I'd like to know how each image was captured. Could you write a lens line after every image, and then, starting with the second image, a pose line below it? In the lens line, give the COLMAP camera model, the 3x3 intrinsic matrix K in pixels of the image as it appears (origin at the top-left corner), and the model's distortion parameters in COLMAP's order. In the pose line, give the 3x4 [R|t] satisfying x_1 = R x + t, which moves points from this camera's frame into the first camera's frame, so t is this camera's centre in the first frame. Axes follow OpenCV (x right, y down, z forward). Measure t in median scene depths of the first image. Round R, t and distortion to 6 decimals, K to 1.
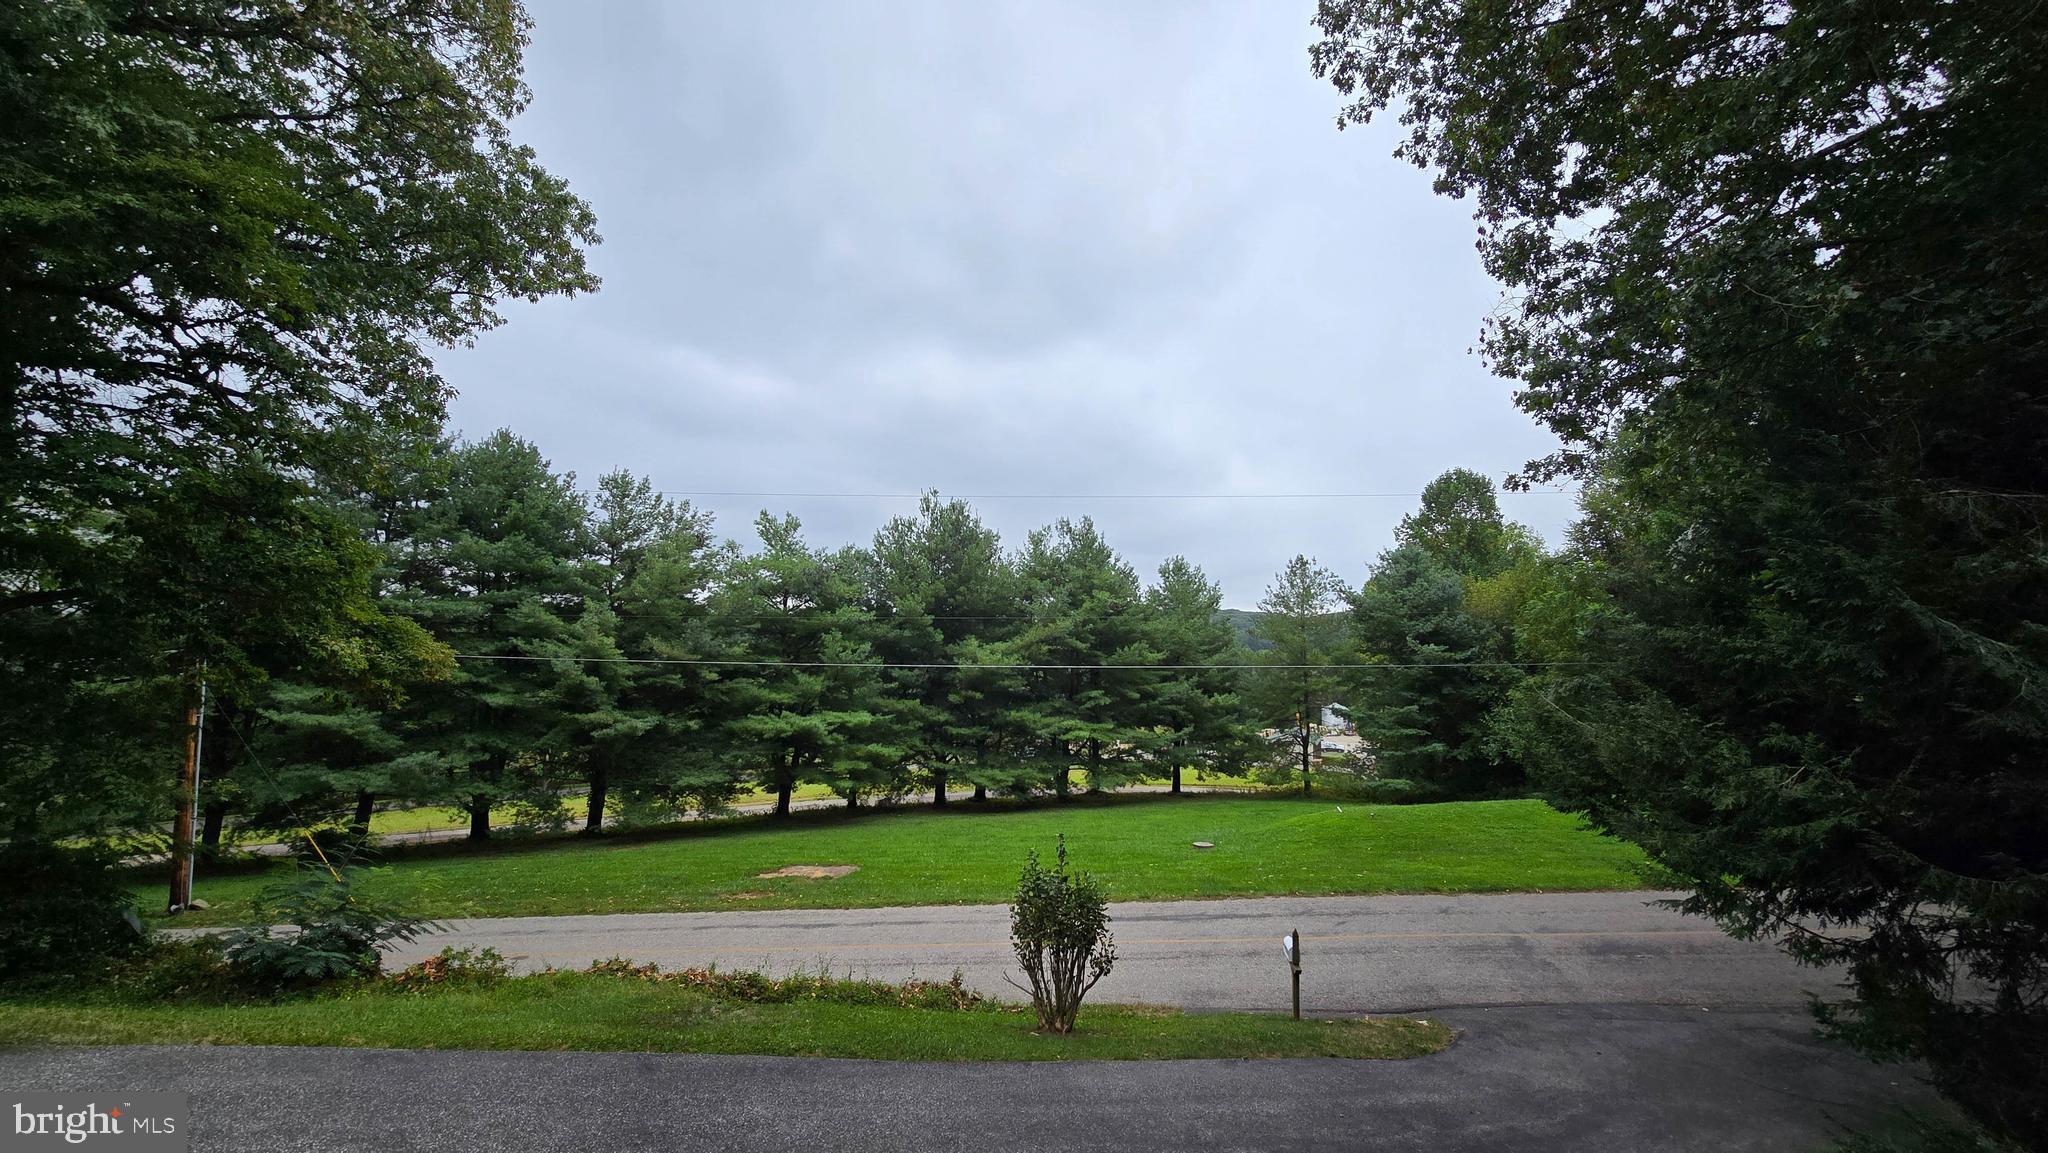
lens RADIAL K [[837.6, 0, 1036.3], [0, 837.6, 574.7], [0, 0, 1]] dist [-0.003924, 0.001098]
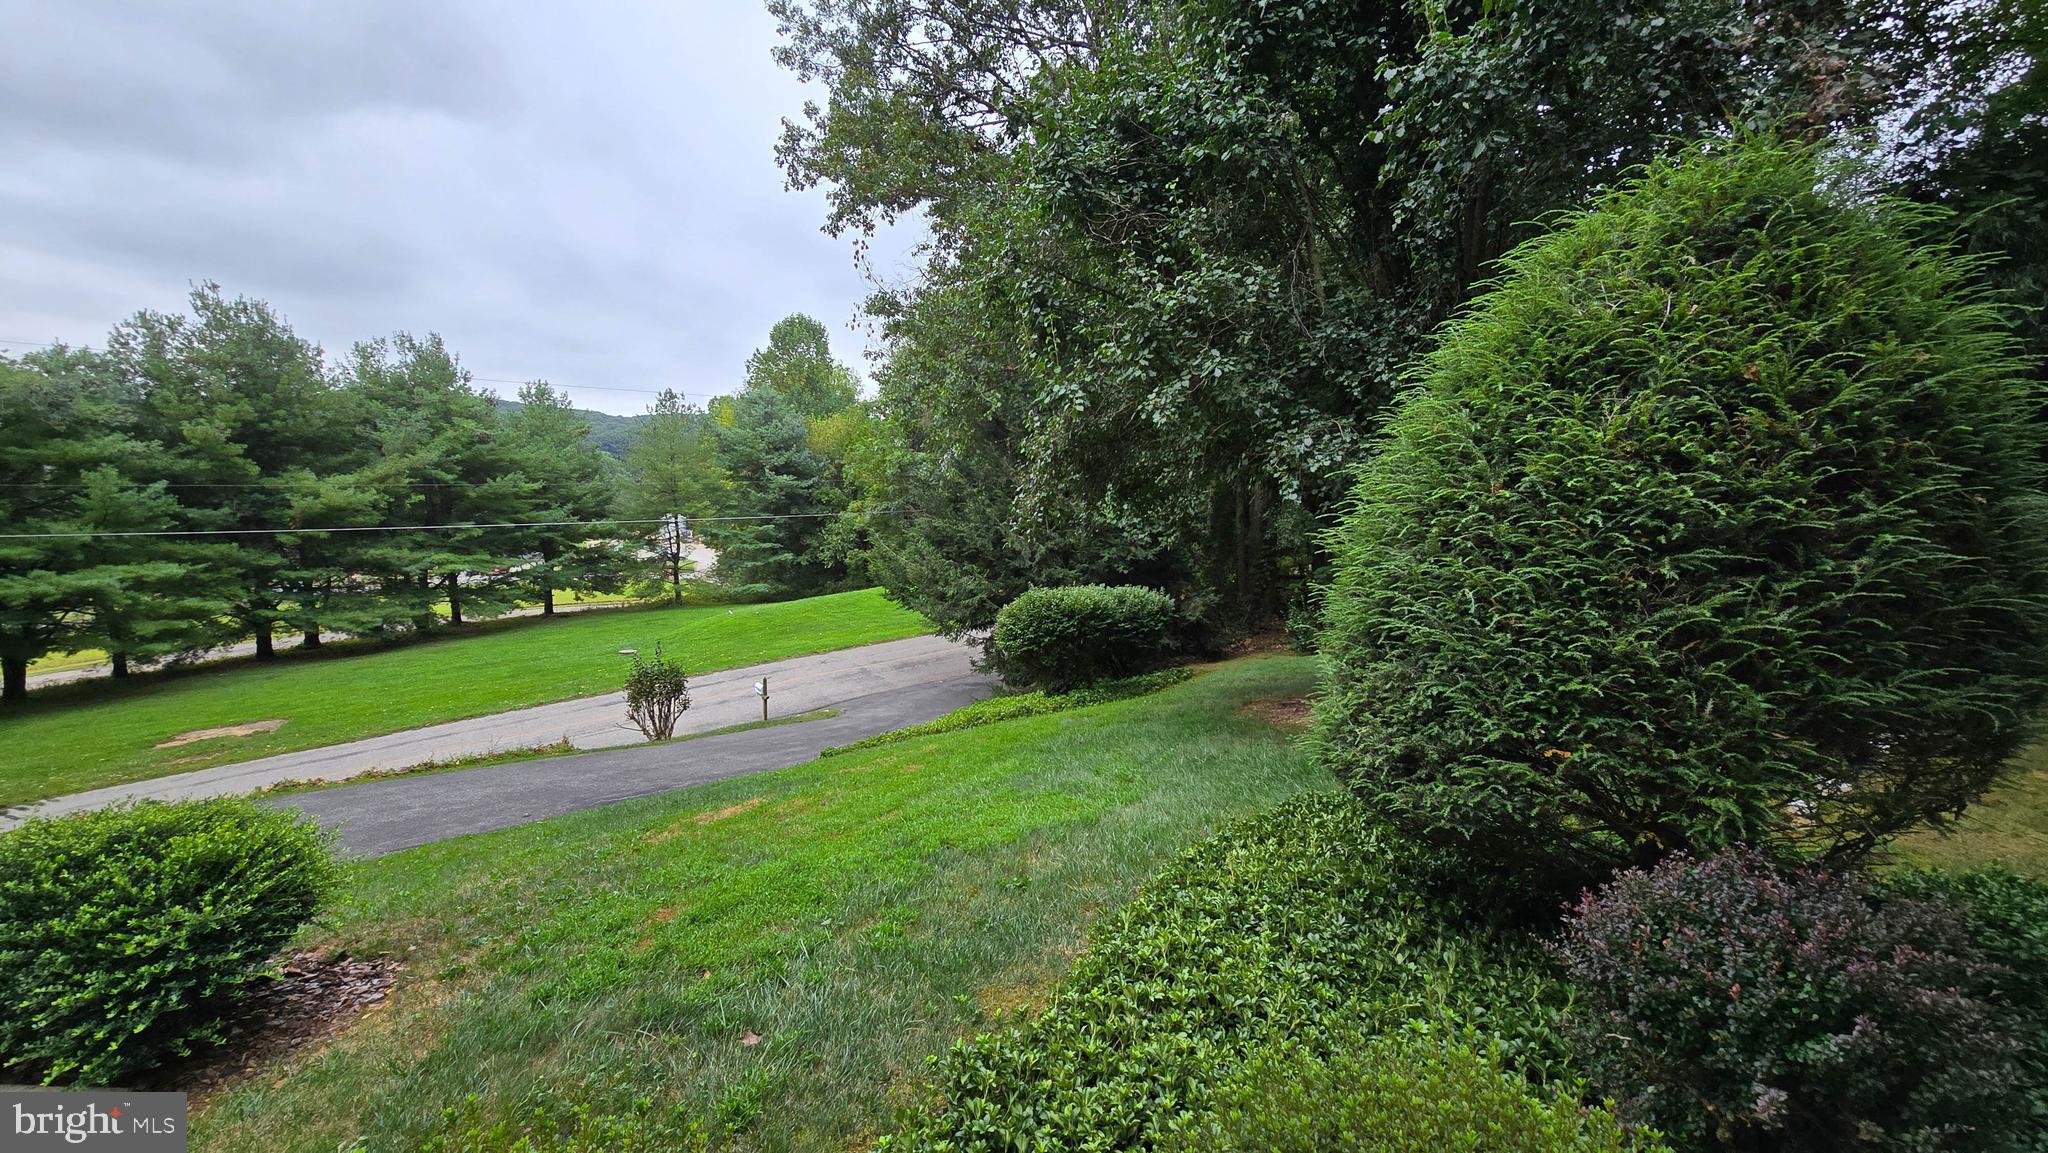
lens RADIAL K [[837.6, 0, 1037.9], [0, 837.6, 580.0], [0, 0, 1]] dist [-0.003924, 0.001098]
pose [[0.723924, -0.083797, 0.684771, -0.126180], [-0.081001, 0.975405, 0.204995, -0.053417], [-0.685108, -0.203868, 0.699332, -0.166458]]
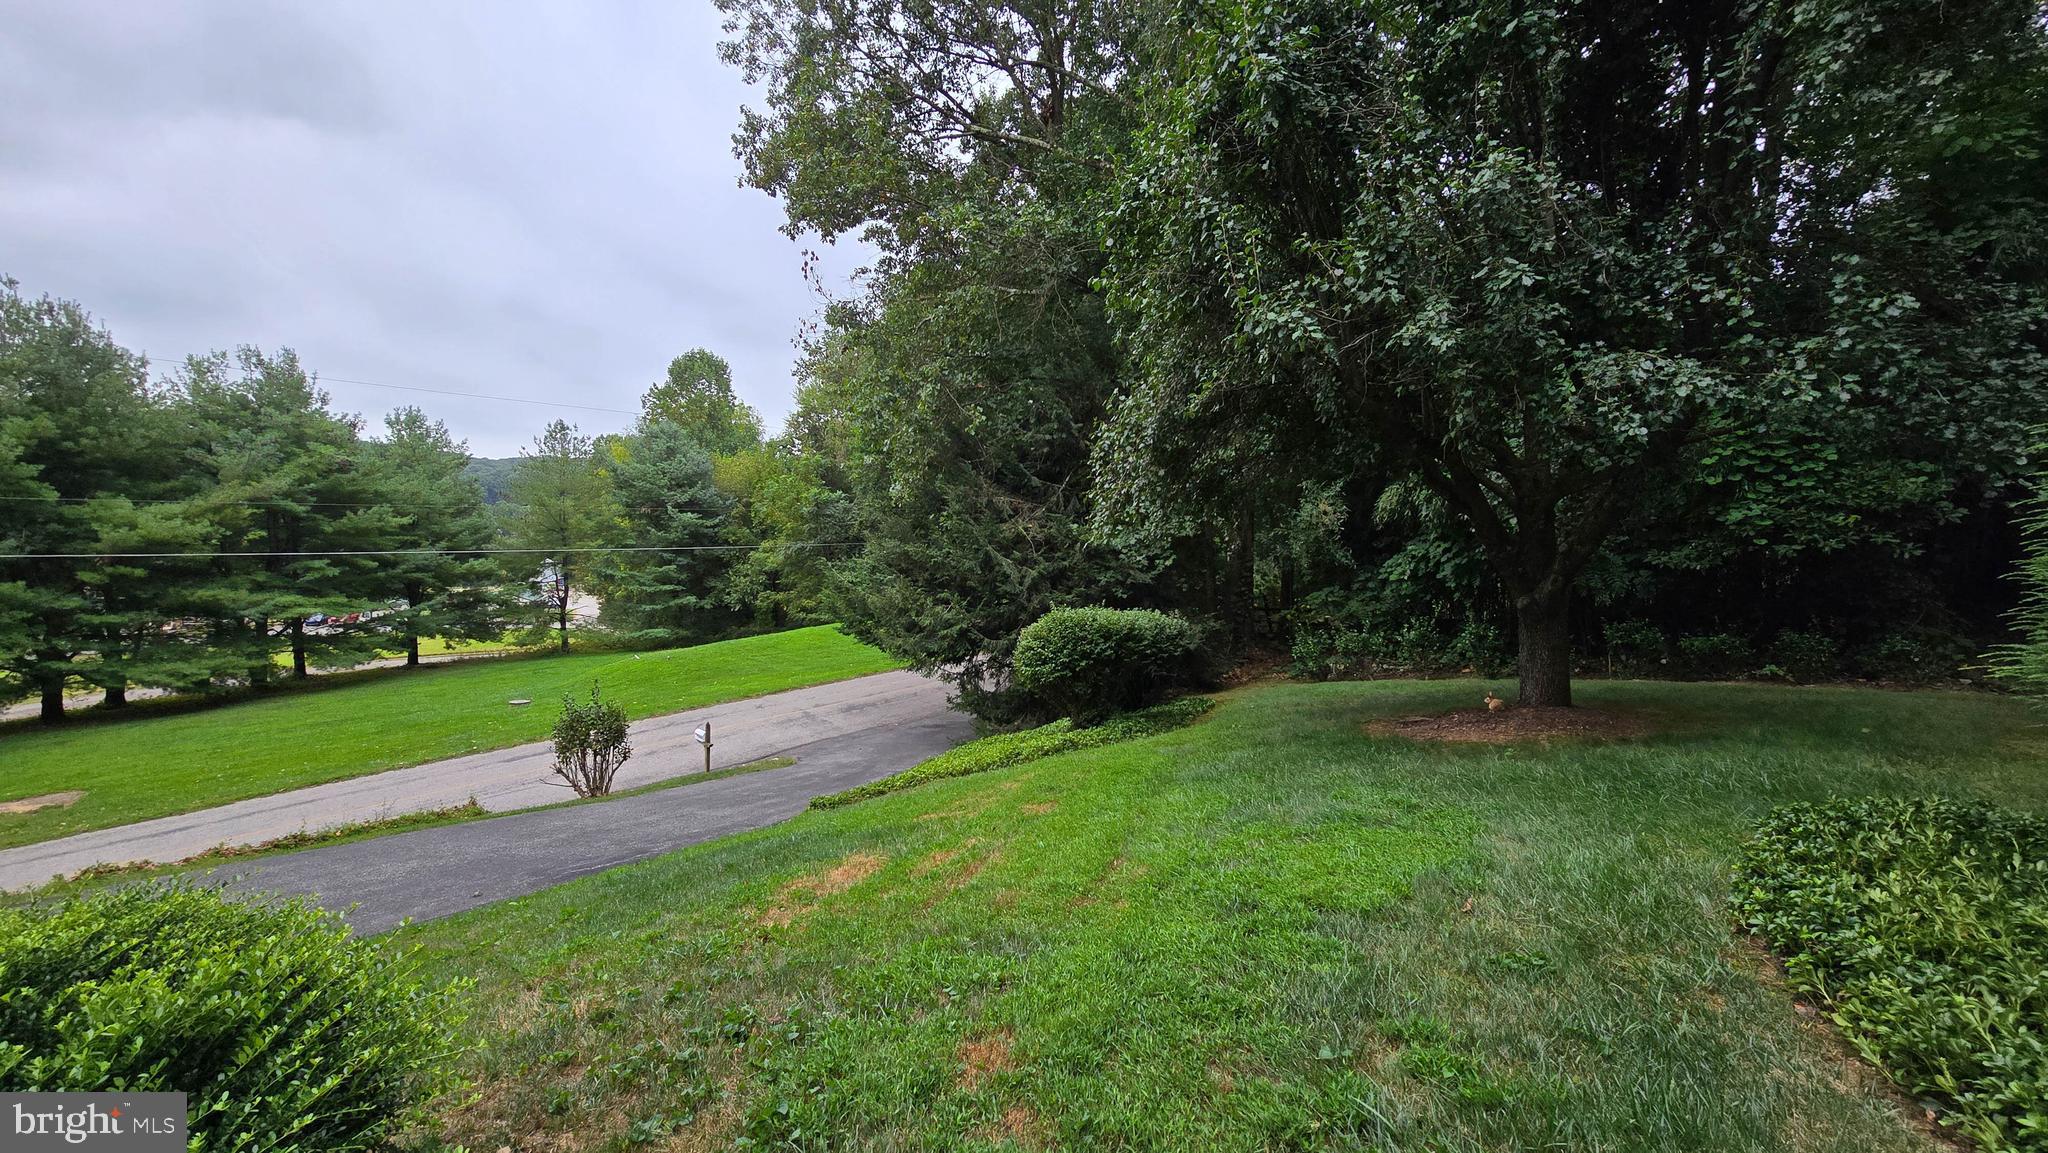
lens RADIAL K [[837.6, 0, 1036.6], [0, 837.6, 577.7], [0, 0, 1]] dist [-0.003924, 0.001098]
pose [[0.633253, -0.044199, 0.772681, -0.133208], [-0.095990, 0.986174, 0.135080, -0.033628], [-0.767969, -0.159709, 0.620255, -0.114489]]
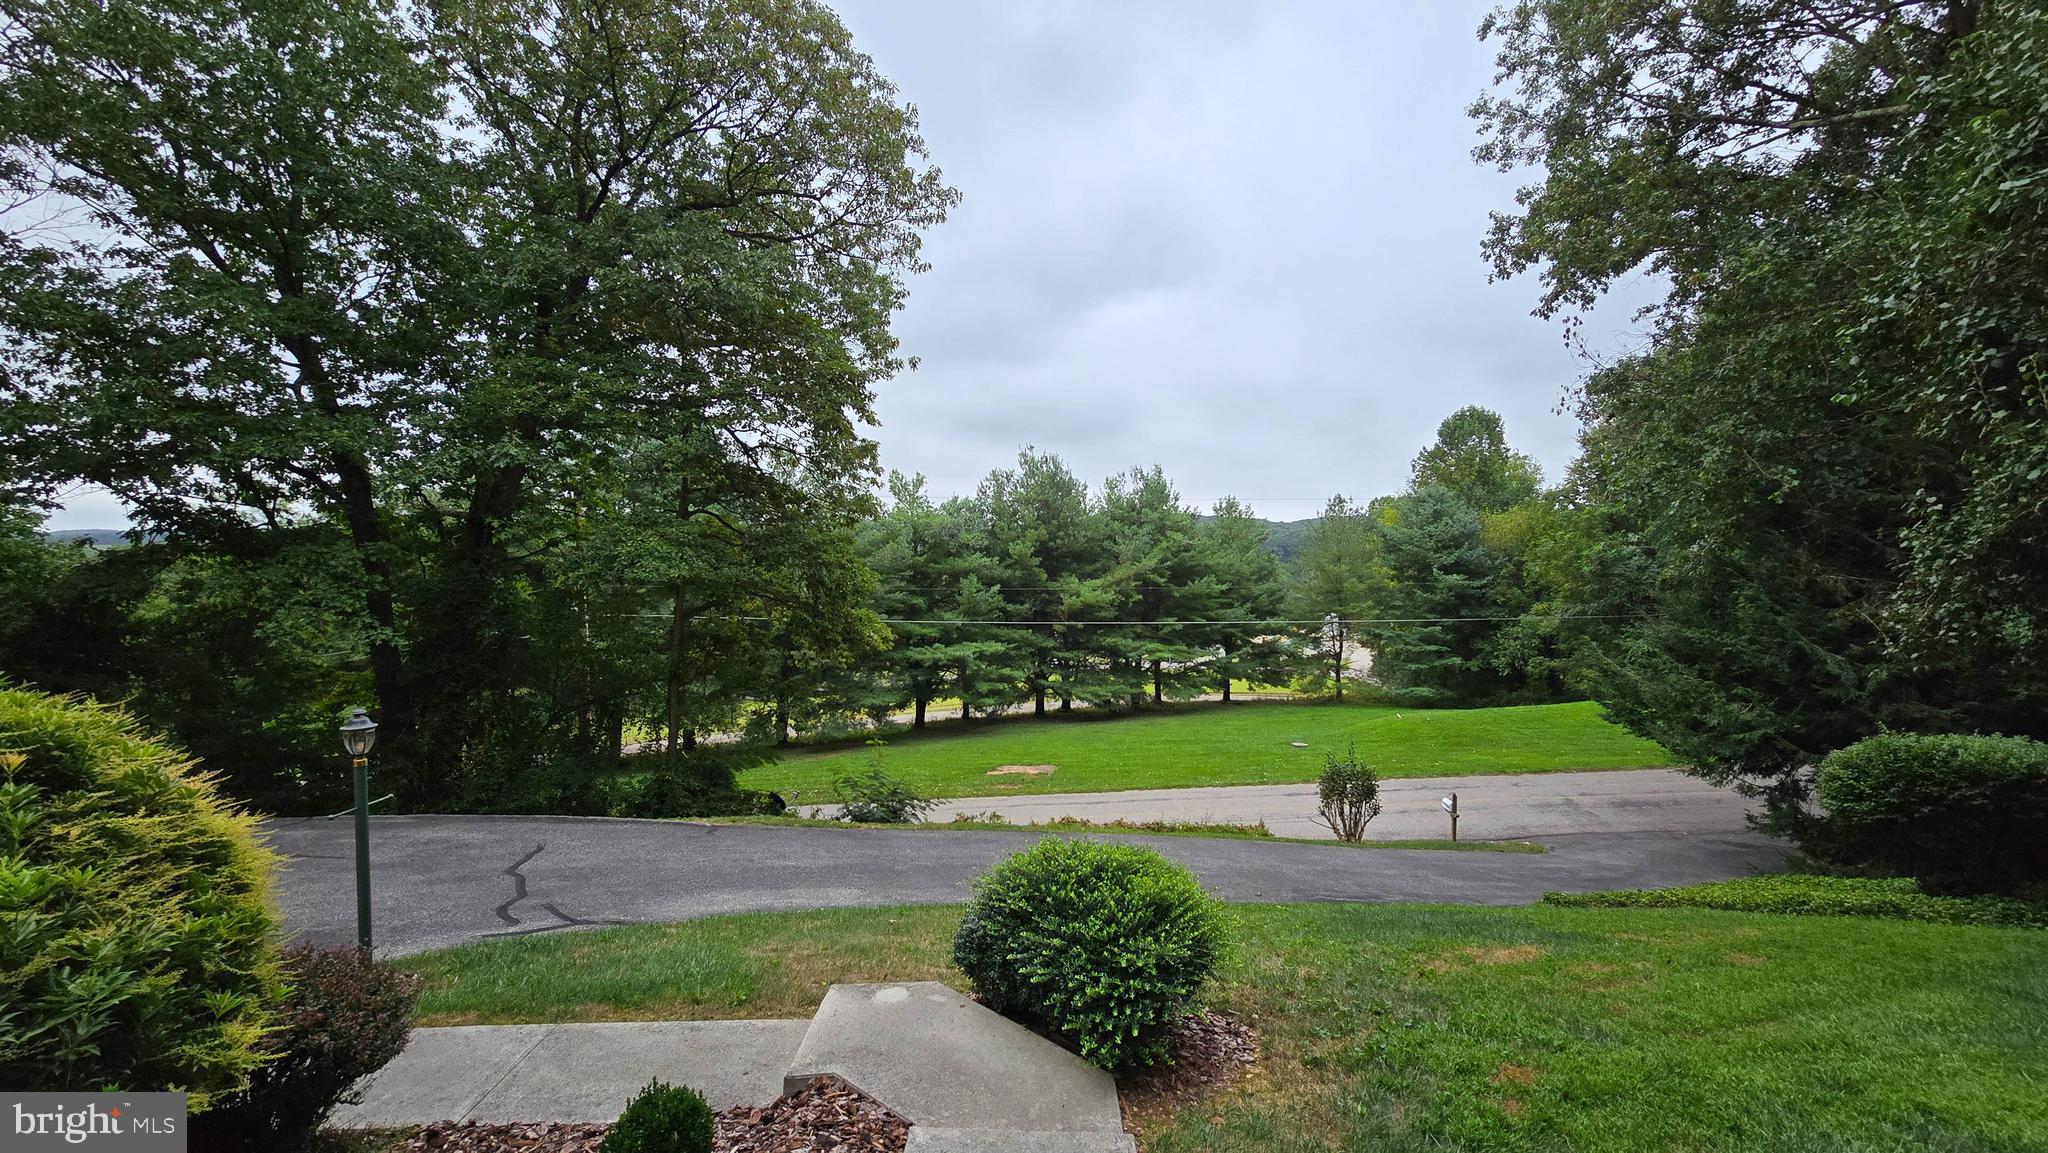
lens RADIAL K [[837.6, 0, 1042.4], [0, 837.6, 575.5], [0, 0, 1]] dist [-0.003924, 0.001098]
pose [[0.999600, -0.011543, 0.025836, -0.143903], [0.008597, 0.993743, 0.111363, -0.054282], [-0.026960, -0.111097, 0.993444, -0.157875]]
